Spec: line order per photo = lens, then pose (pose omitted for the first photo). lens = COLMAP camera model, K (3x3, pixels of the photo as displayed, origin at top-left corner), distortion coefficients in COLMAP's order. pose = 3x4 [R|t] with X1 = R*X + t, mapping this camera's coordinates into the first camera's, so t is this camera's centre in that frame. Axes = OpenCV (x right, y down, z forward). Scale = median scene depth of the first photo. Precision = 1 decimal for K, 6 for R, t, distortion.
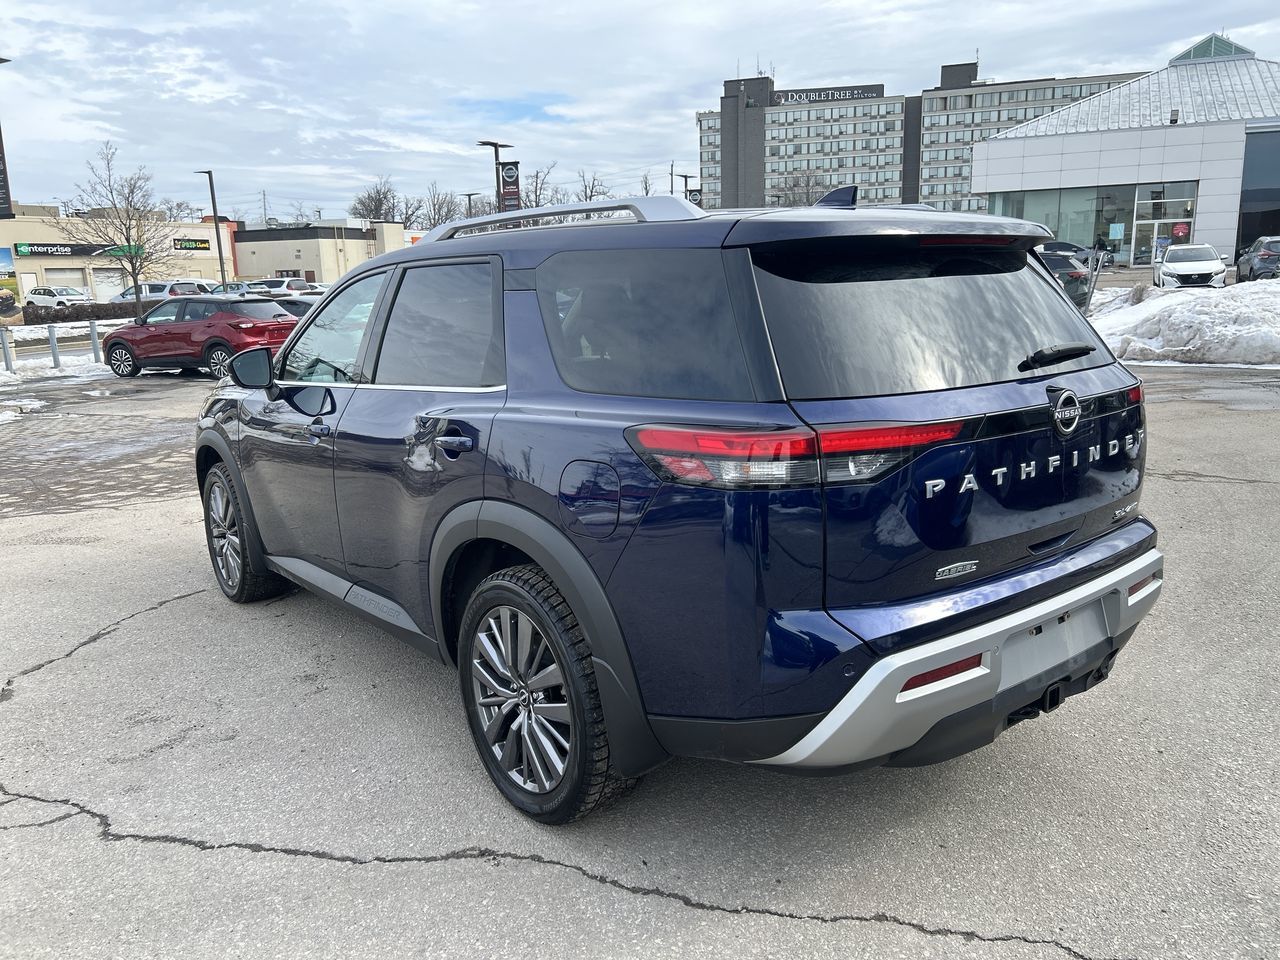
lens RADIAL K [[967.0, 0, 634.9], [0, 967.0, 484.1], [0, 0, 1]] dist [0.046213, -0.045754]
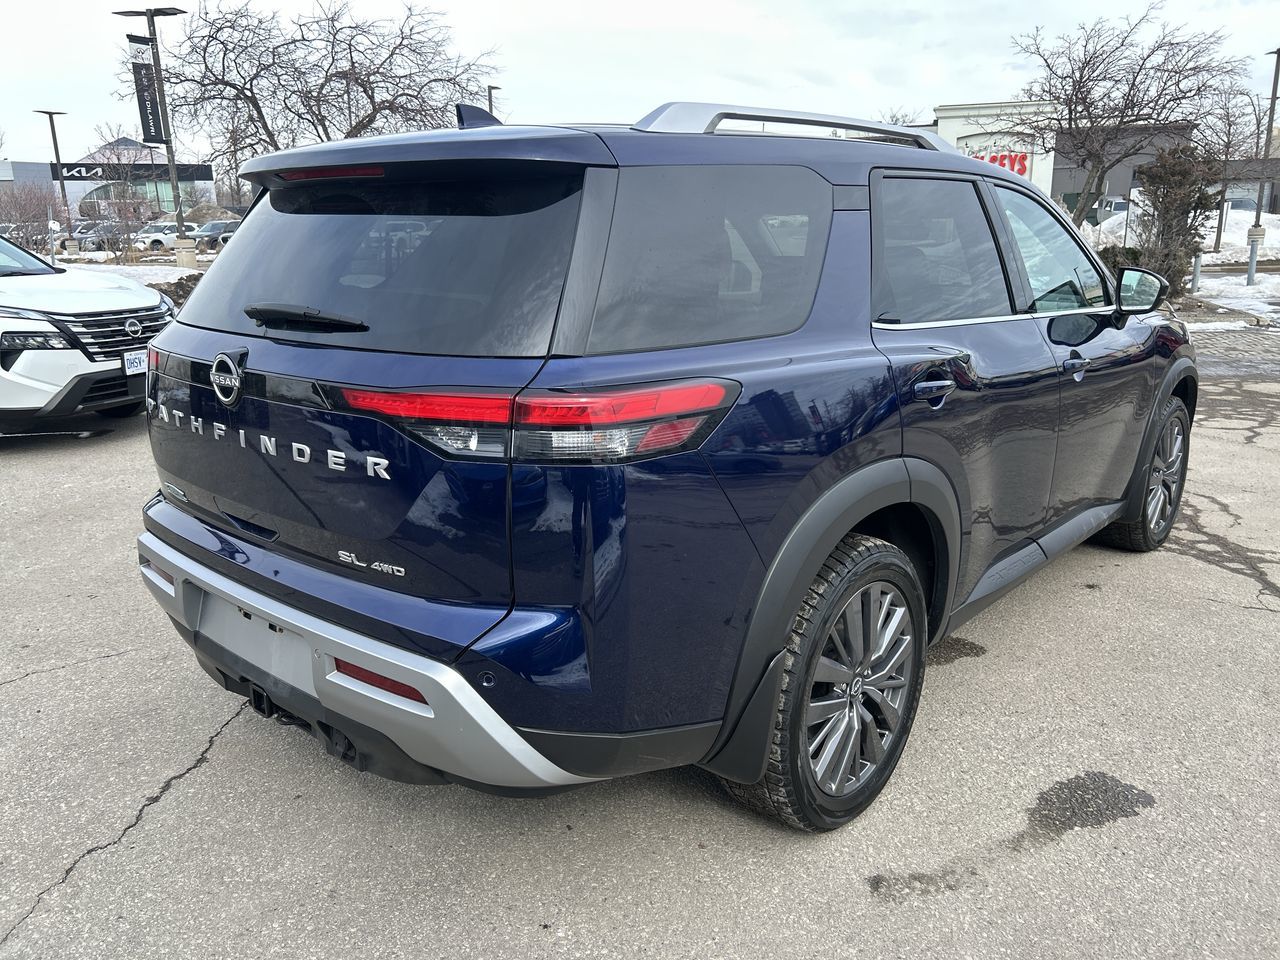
lens RADIAL K [[967.0, 0, 642.2], [0, 967.0, 468.9], [0, 0, 1]] dist [0.046213, -0.045754]
pose [[0.182509, 0.272332, -0.944736, 0.106294], [-0.195431, 0.951750, 0.236600, -0.021634], [0.963586, 0.141449, 0.226925, 0.092355]]
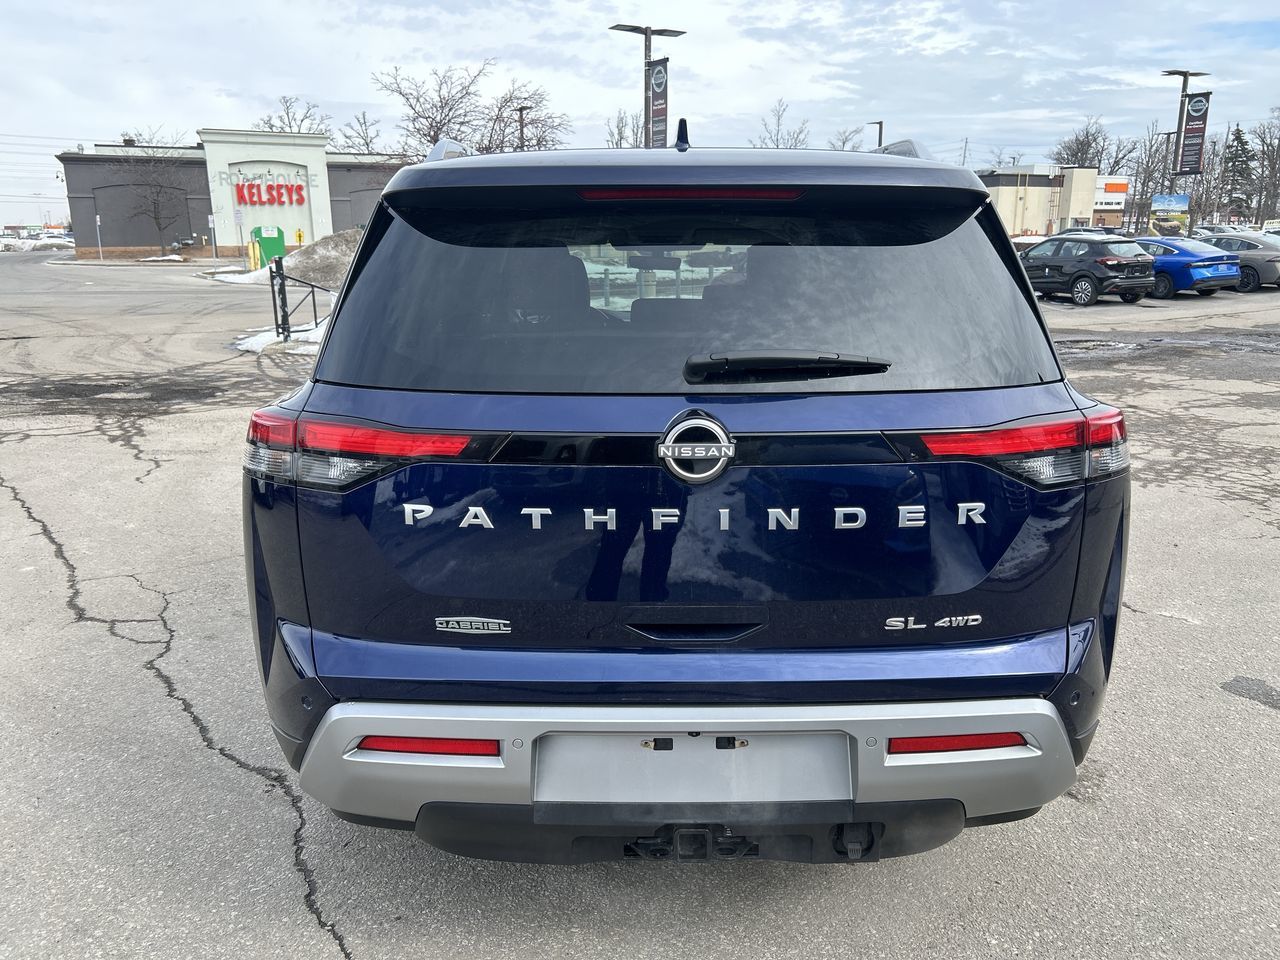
lens RADIAL K [[967.0, 0, 649.8], [0, 967.0, 475.0], [0, 0, 1]] dist [0.046213, -0.045754]
pose [[0.788408, 0.170973, -0.590916, 0.065023], [-0.146726, 0.985141, 0.089272, -0.008868], [0.597398, 0.016320, 0.801779, 0.034121]]
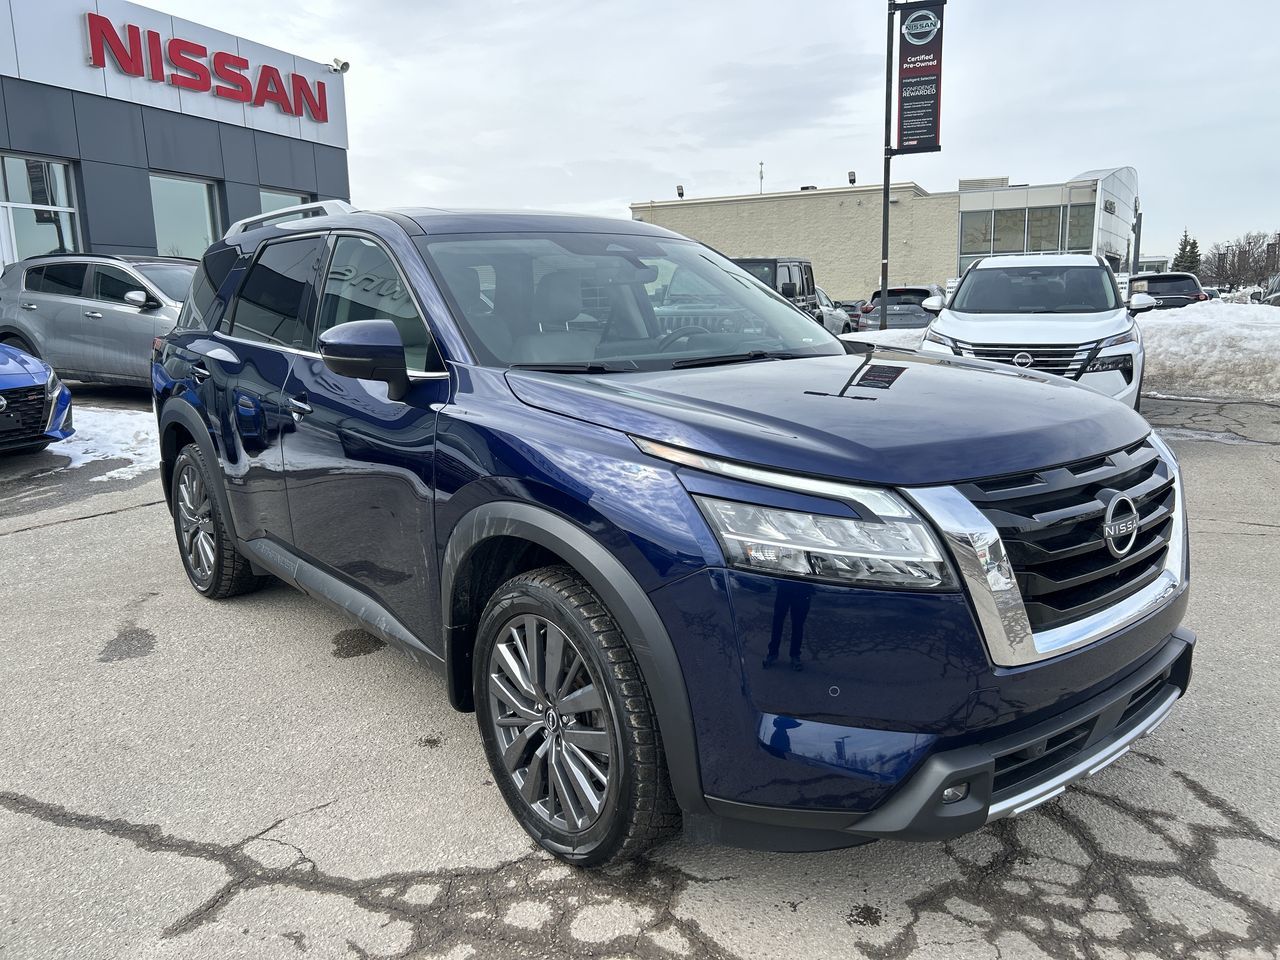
lens RADIAL K [[967.0, 0, 645.3], [0, 967.0, 476.4], [0, 0, 1]] dist [0.046213, -0.045754]
pose [[-0.998110, 0.057317, -0.022171, -0.028379], [0.044788, 0.925457, 0.376197, -0.049363], [0.042081, 0.374493, -0.926274, 0.271506]]
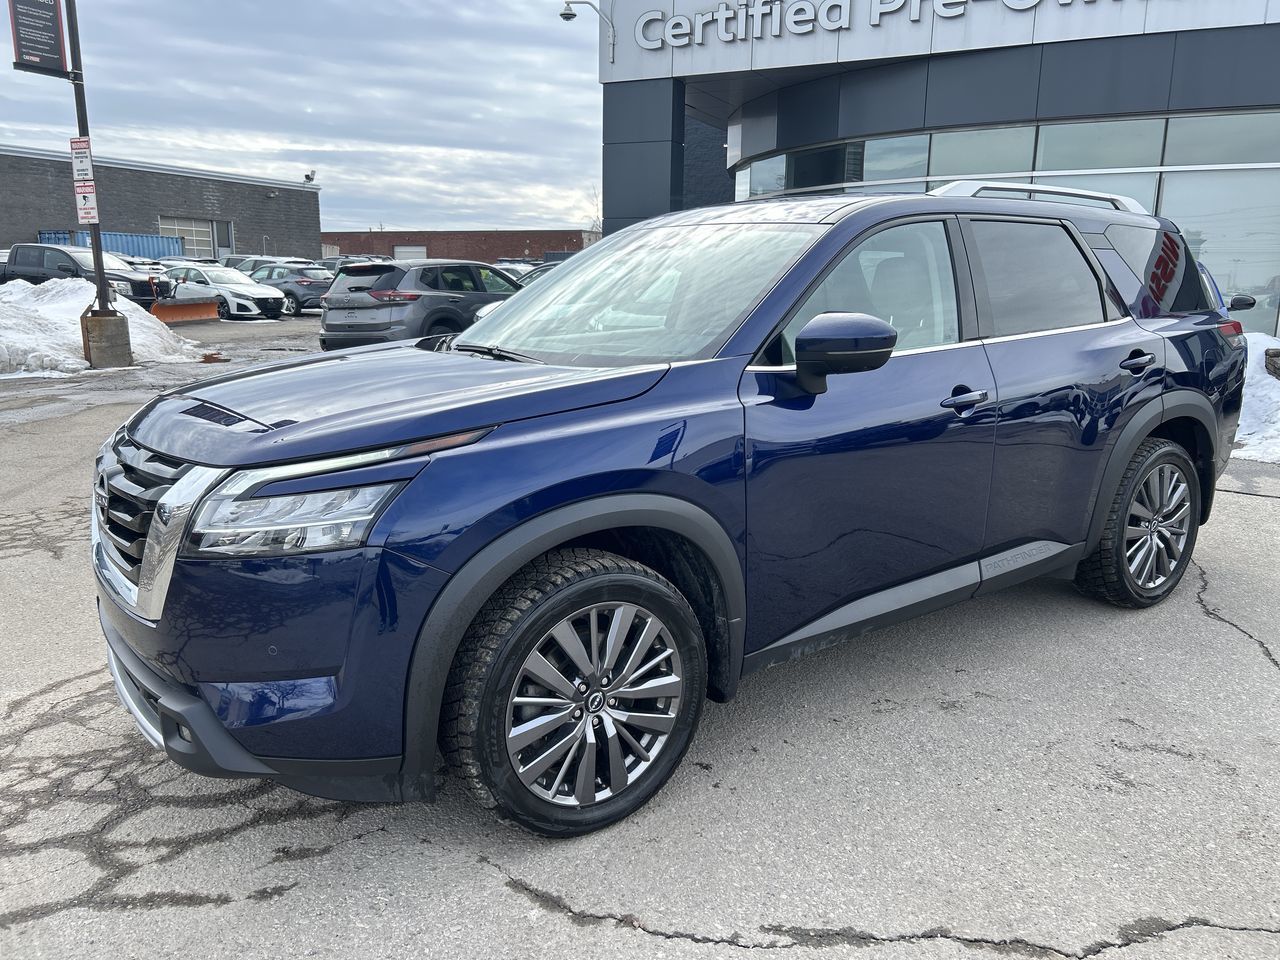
lens RADIAL K [[967.0, 0, 648.2], [0, 967.0, 483.9], [0, 0, 1]] dist [0.046213, -0.045754]
pose [[0.033862, -0.174648, 0.984049, -0.148592], [0.199653, 0.965949, 0.164565, -0.022481], [-0.979281, 0.190896, 0.067578, 0.153144]]
